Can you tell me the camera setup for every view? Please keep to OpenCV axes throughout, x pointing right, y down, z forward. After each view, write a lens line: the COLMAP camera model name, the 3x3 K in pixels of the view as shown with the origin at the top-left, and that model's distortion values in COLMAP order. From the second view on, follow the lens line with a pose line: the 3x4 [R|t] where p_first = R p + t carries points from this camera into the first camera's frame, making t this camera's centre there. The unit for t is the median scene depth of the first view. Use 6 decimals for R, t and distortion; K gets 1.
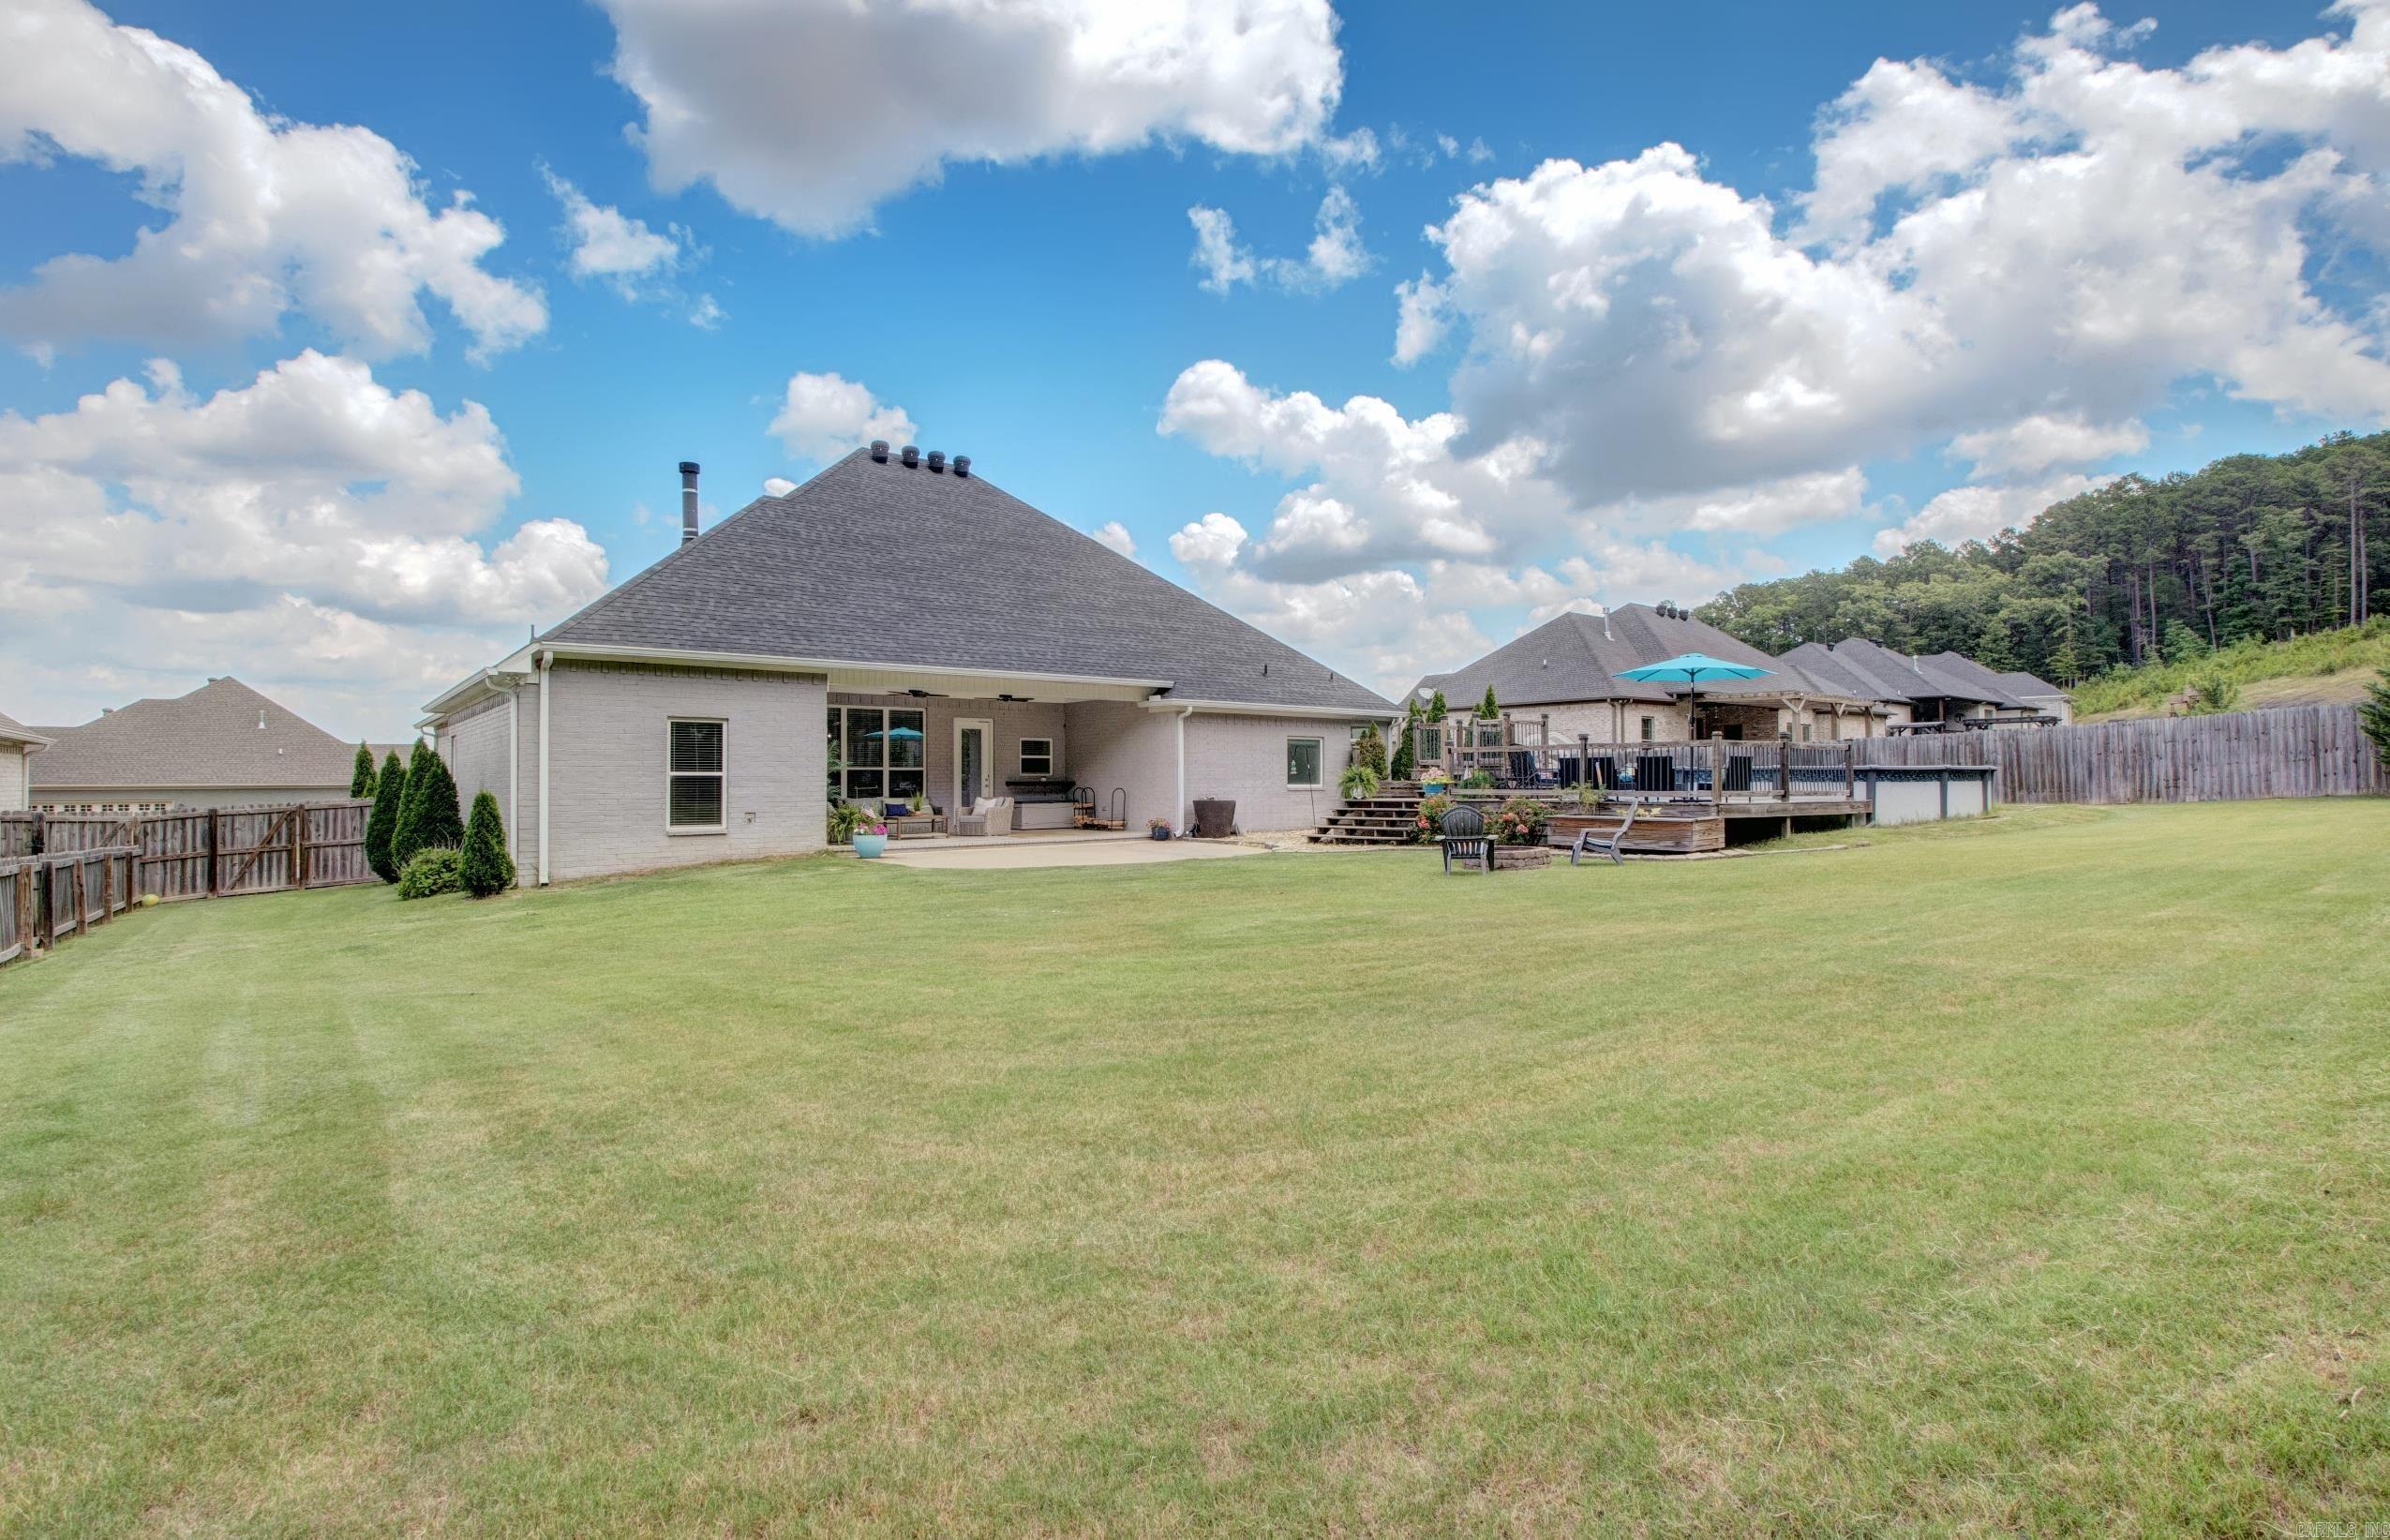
lens RADIAL K [[1115.3, 0, 1186.4], [0, 1115.3, 760.0], [0, 0, 1]] dist [0.019616, -0.032819]
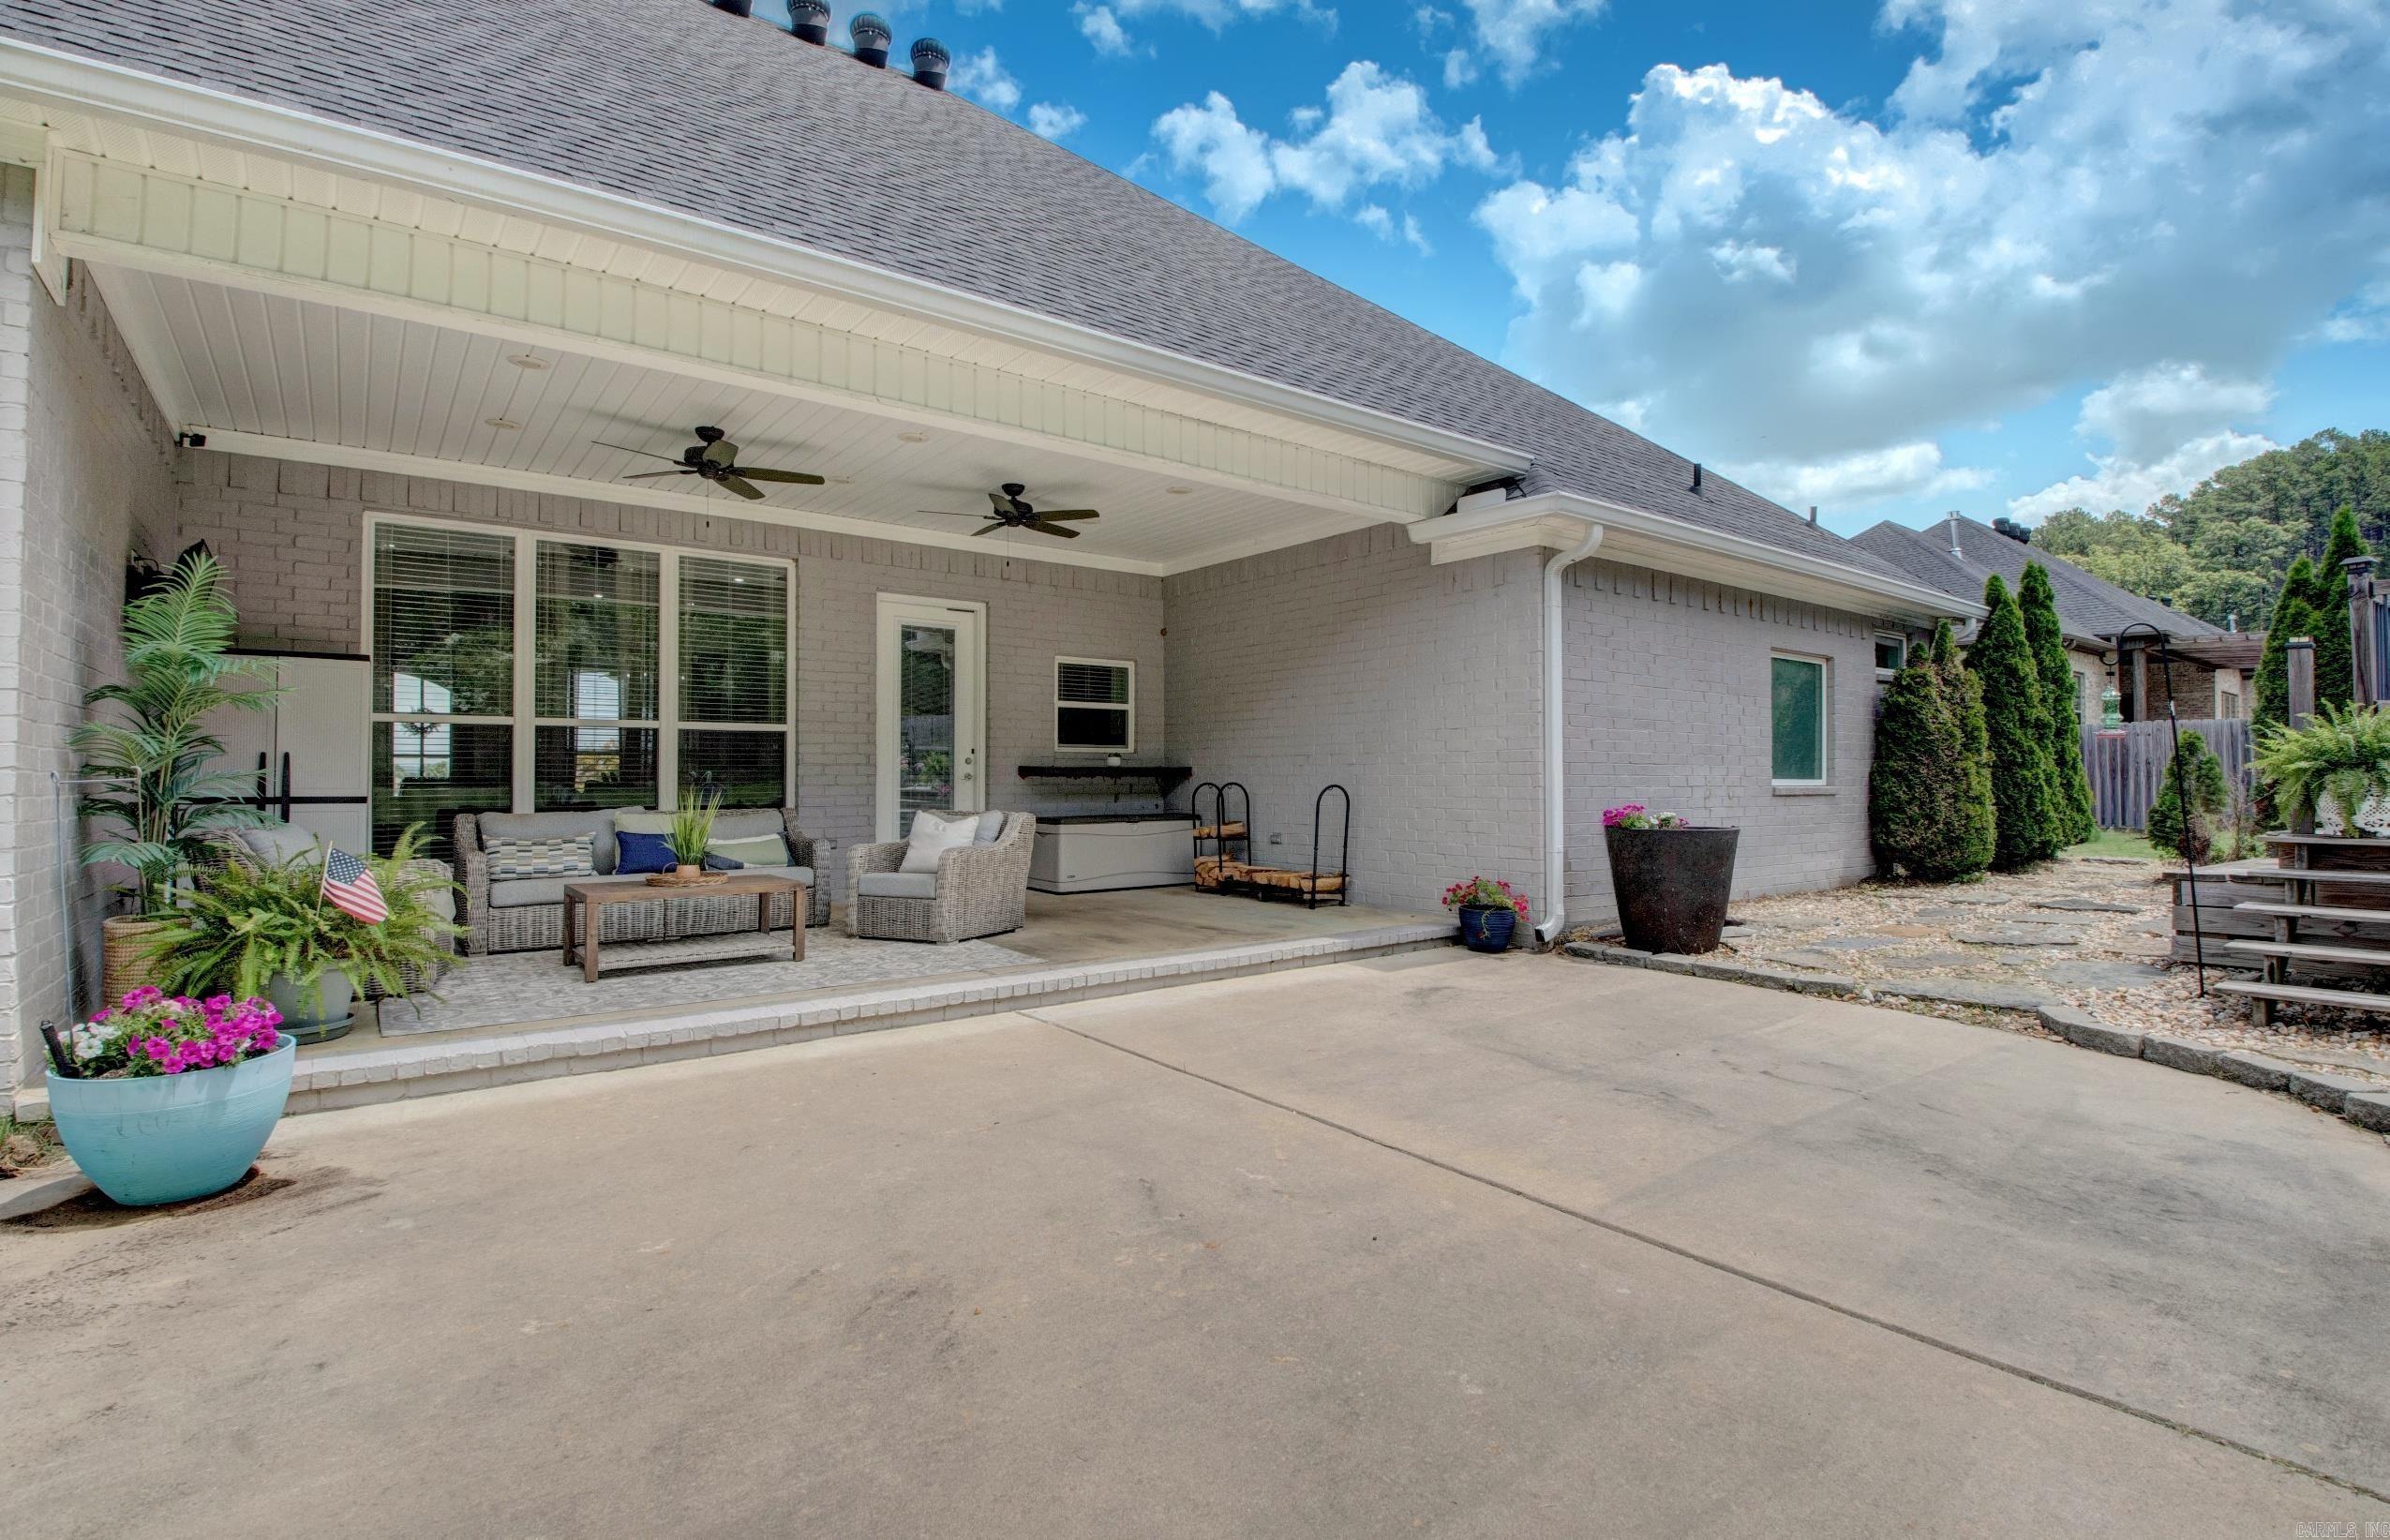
lens RADIAL K [[1115.3, 0, 1186.4], [0, 1115.3, 760.0], [0, 0, 1]] dist [0.019616, -0.032819]
pose [[0.999798, 0.006895, -0.018893, -0.094430], [-0.006837, 0.999972, 0.003152, 0.015164], [0.018915, -0.003022, 0.999817, 0.602850]]
